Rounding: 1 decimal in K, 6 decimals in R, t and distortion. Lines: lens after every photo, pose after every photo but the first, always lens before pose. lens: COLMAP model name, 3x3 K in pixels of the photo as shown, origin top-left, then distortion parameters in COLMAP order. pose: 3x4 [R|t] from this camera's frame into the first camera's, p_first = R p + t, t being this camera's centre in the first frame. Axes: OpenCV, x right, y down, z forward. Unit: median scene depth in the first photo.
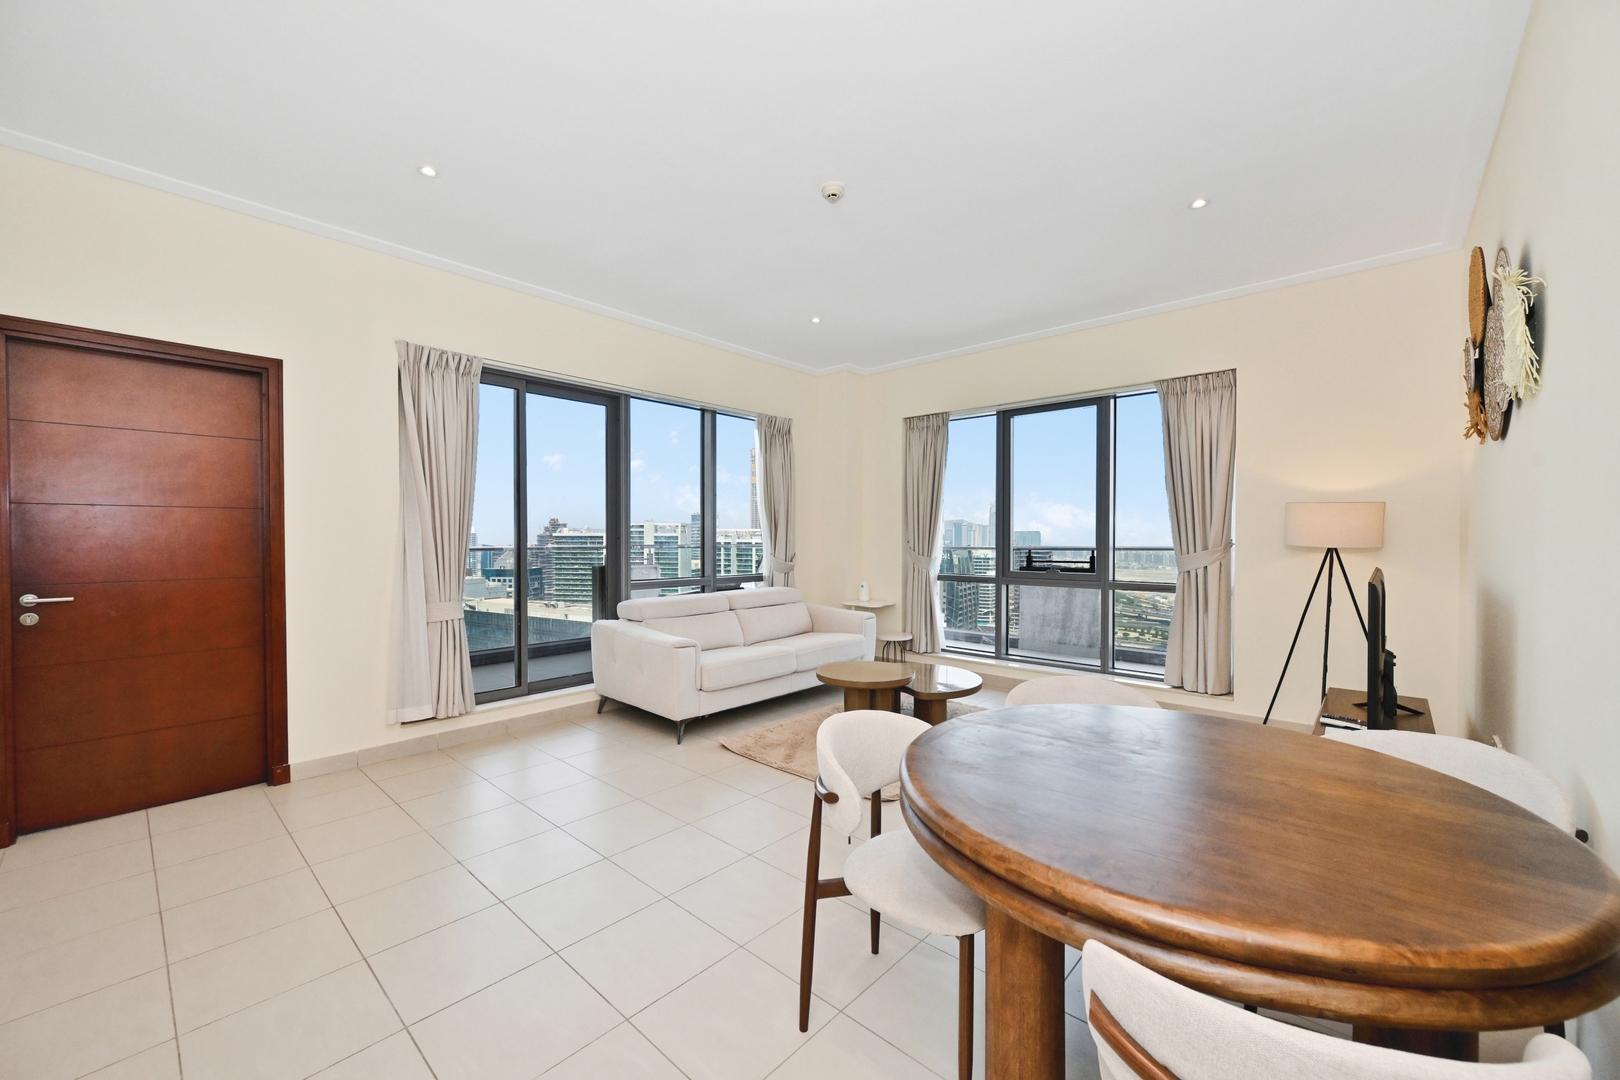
lens RADIAL K [[633.1, 0, 809.3], [0, 633.1, 538.7], [0, 0, 1]] dist [0.003635, 0.000394]
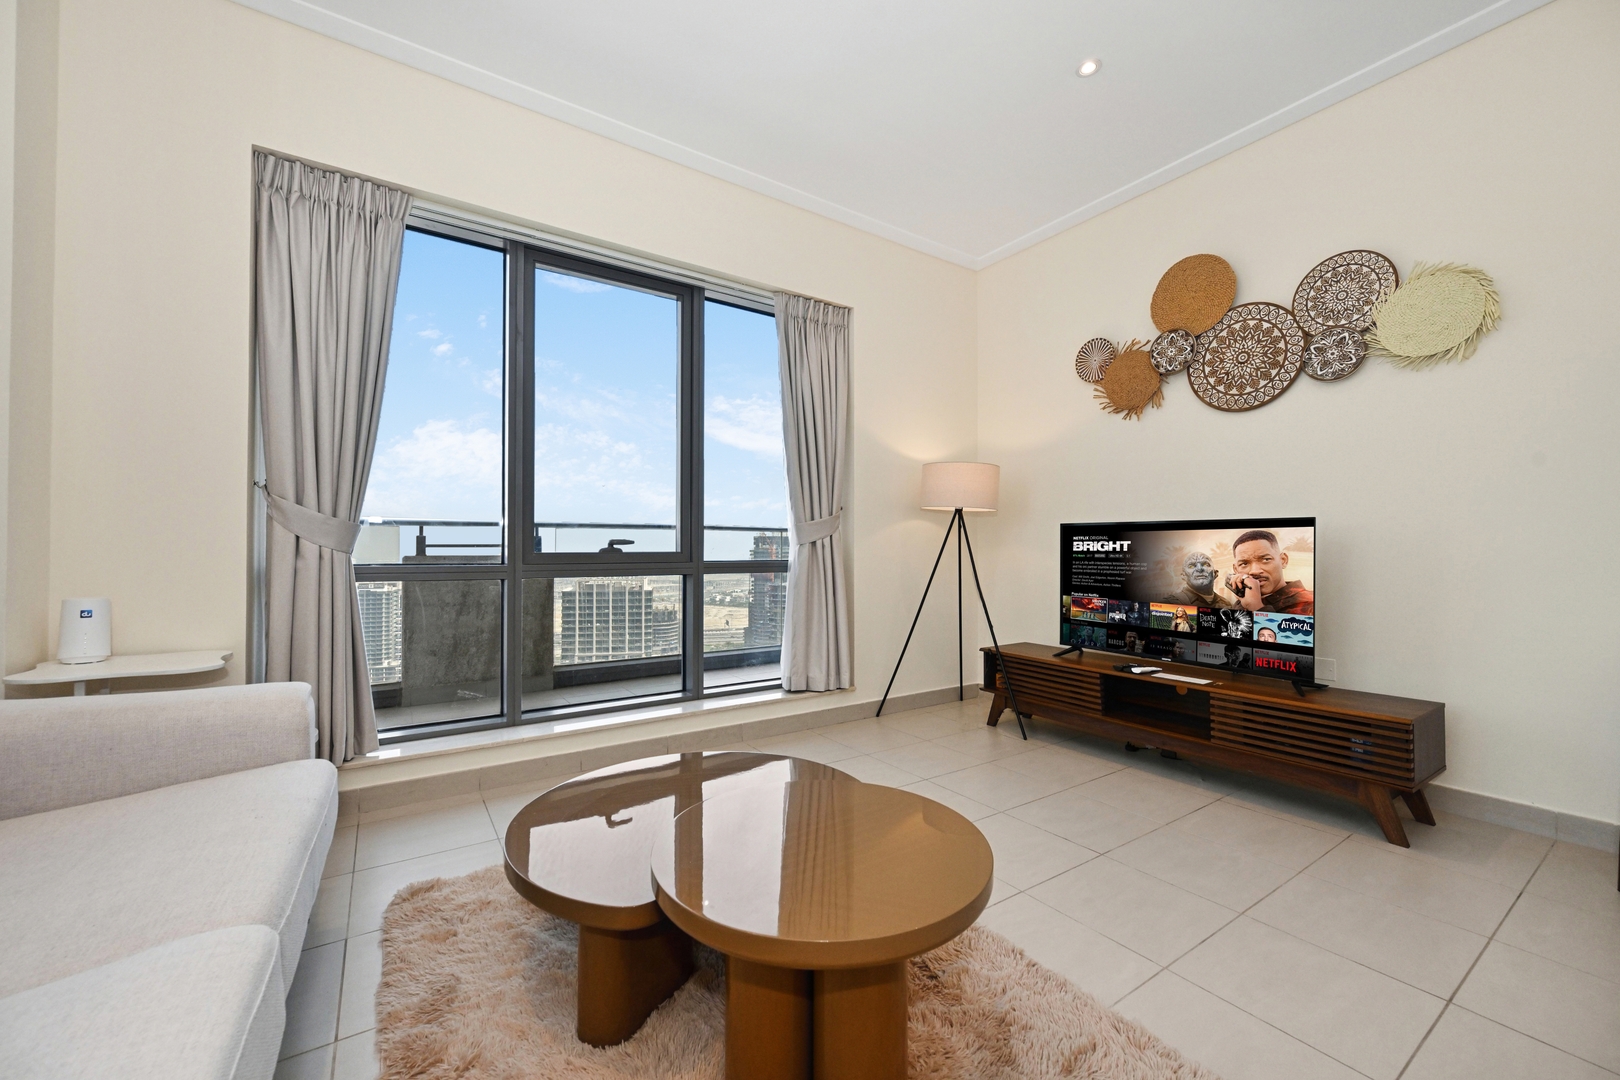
lens RADIAL K [[633.1, 0, 809.3], [0, 633.1, 544.6], [0, 0, 1]] dist [0.003635, 0.000394]
pose [[0.243301, 0.010773, 0.969891, -0.153002], [0.002627, 0.999927, -0.011766, 0.055050], [-0.969947, 0.005410, 0.243255, 0.697941]]
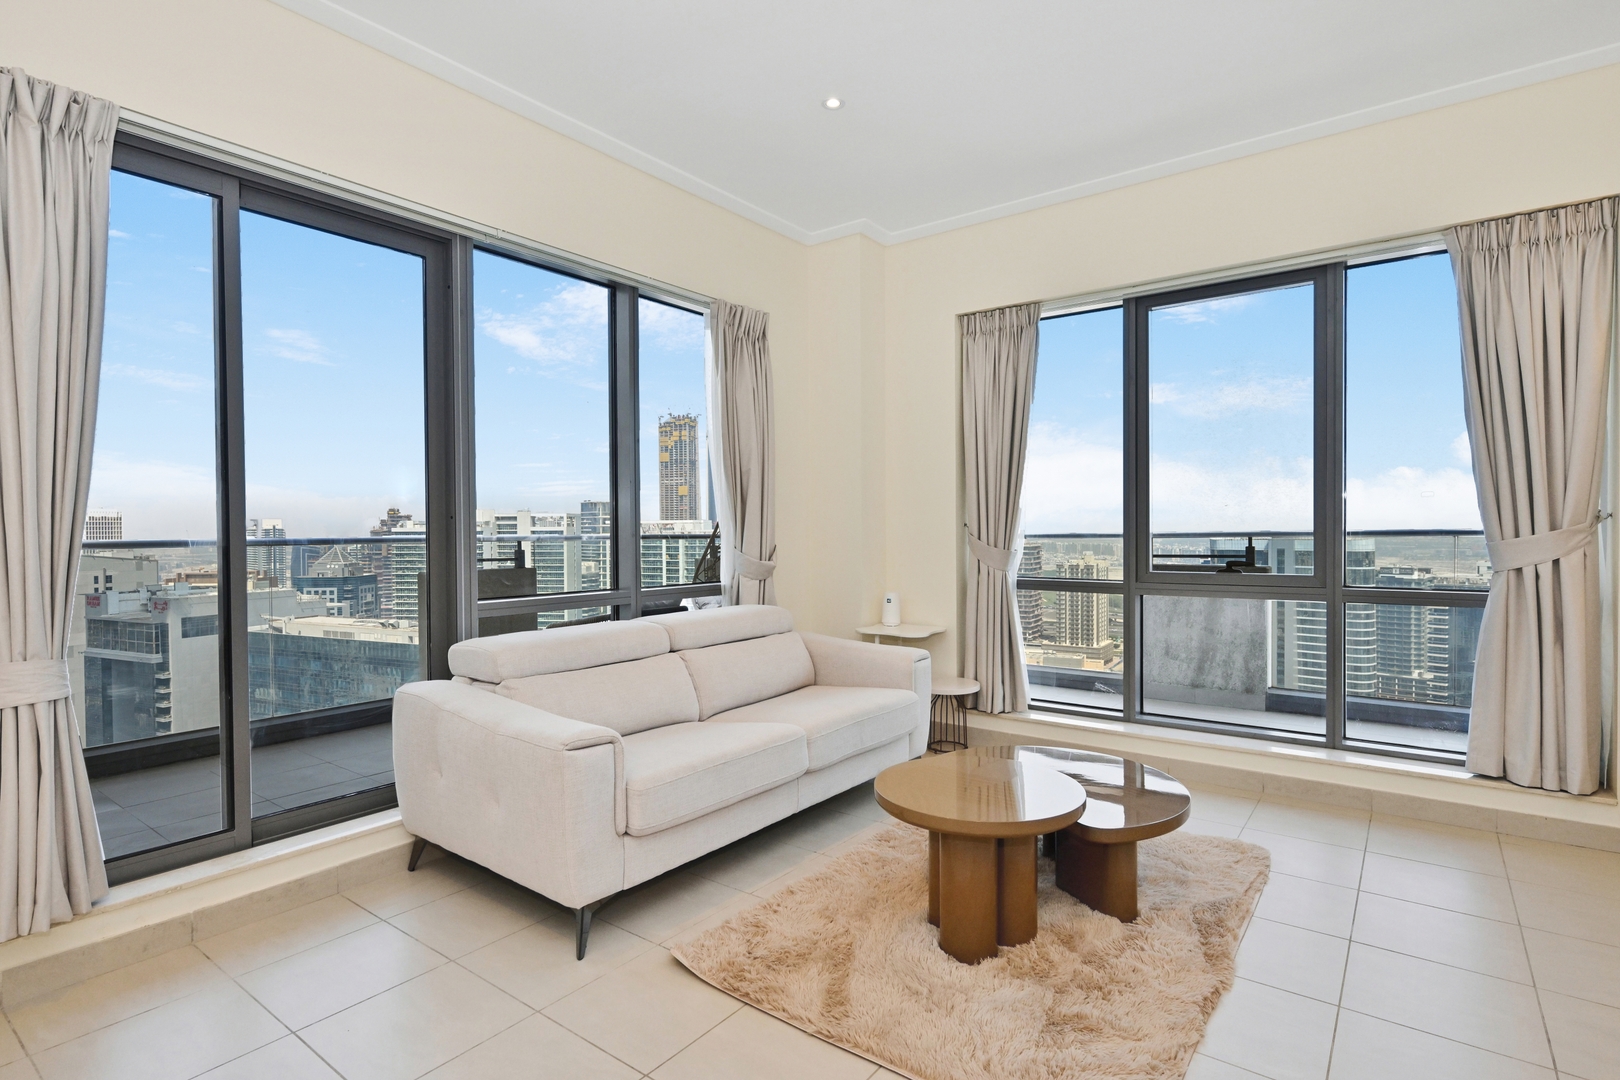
lens RADIAL K [[808.2, 0, 811.0], [0, 808.2, 537.5], [0, 0, 1]] dist [0.000135, 0.001154]
pose [[0.995645, -0.008580, 0.092828, -0.068910], [0.008028, 0.999948, 0.006313, 0.012700], [-0.092877, -0.005540, 0.995662, 0.306362]]
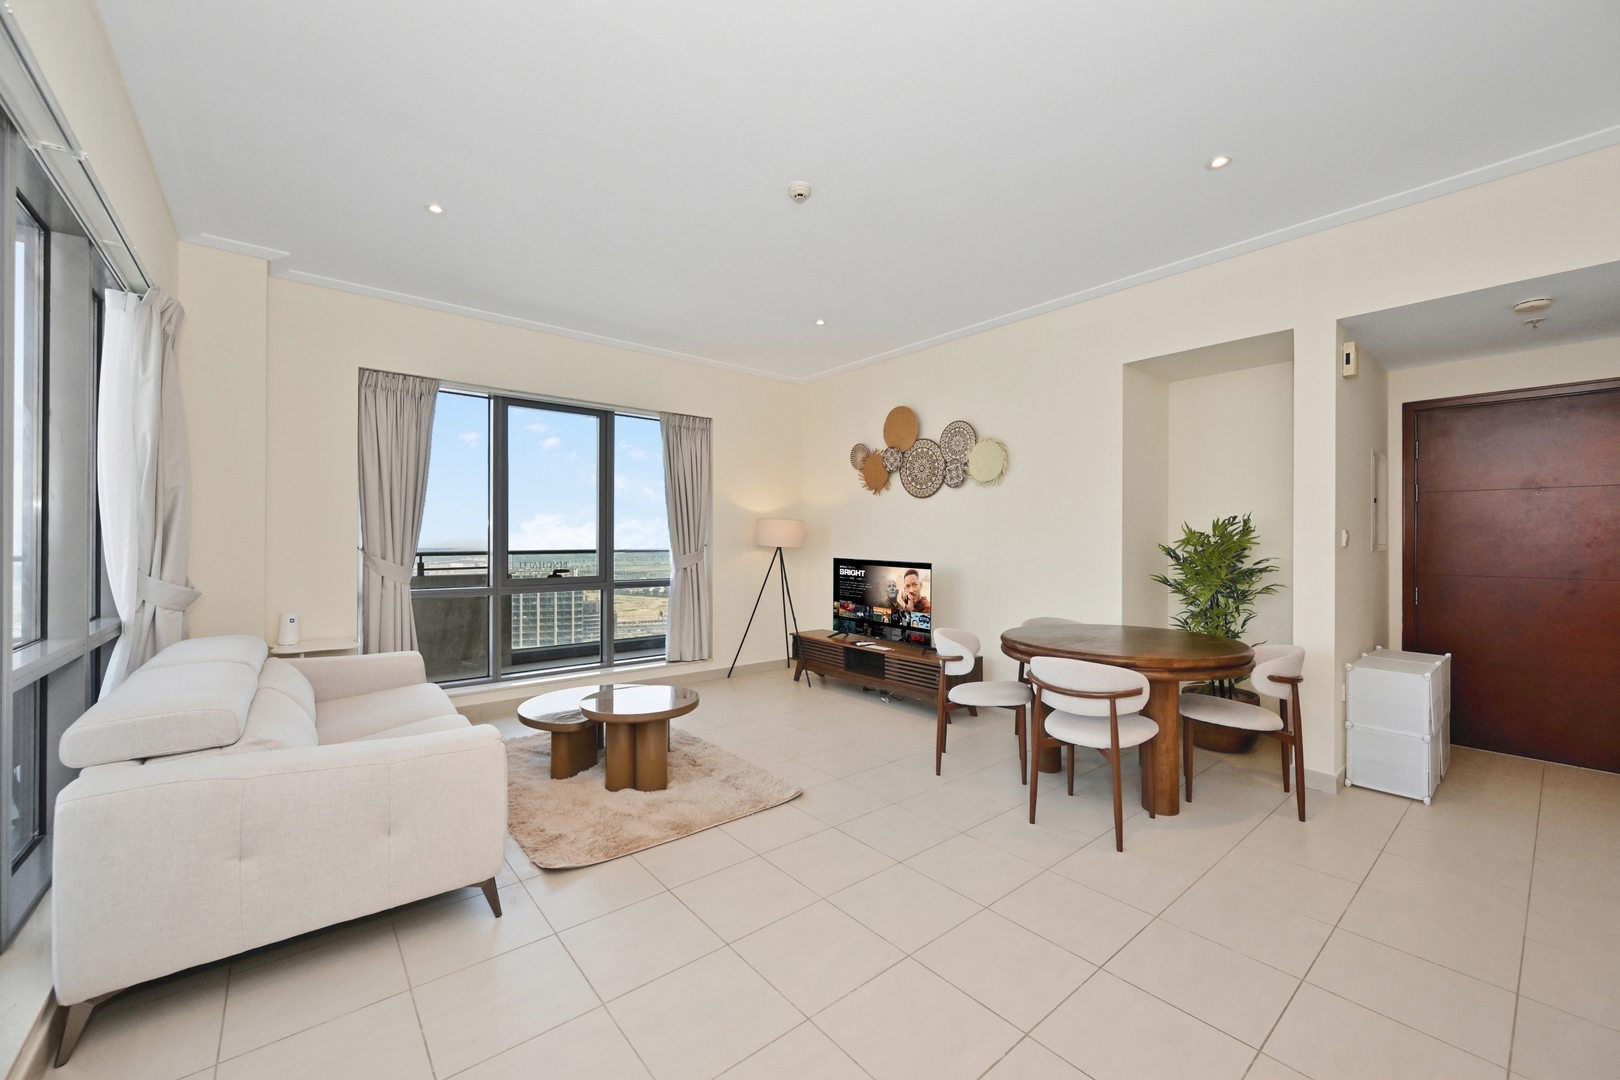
lens RADIAL K [[633.1, 0, 802.7], [0, 633.1, 541.4], [0, 0, 1]] dist [0.003635, 0.000394]
pose [[0.153683, 0.001247, 0.988119, -0.534173], [0.000954, 0.999999, -0.001410, -0.000273], [-0.988120, 0.001159, 0.153682, 0.492135]]
